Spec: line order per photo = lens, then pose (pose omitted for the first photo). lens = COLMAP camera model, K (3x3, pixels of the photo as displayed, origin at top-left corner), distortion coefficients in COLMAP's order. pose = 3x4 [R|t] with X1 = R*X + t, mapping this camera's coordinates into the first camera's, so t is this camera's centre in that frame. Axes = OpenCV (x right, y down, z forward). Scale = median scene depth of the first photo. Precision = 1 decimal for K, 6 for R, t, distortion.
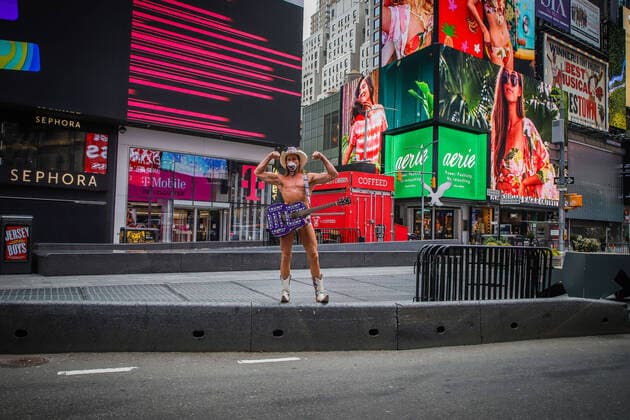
lens RADIAL K [[417.2, 0, 315.3], [0, 417.2, 211.4], [0, 0, 1]] dist [-0.003040, -0.000958]
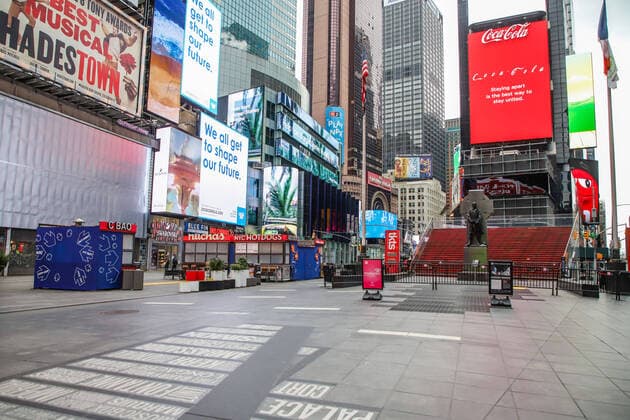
lens RADIAL K [[417.2, 0, 314.7], [0, 417.2, 212.1], [0, 0, 1]] dist [-0.003040, -0.000958]
pose [[0.796503, 0.040158, 0.603300, 0.523327], [-0.000474, 0.997833, -0.065794, 0.026570], [-0.604634, 0.052119, 0.794796, 0.240386]]
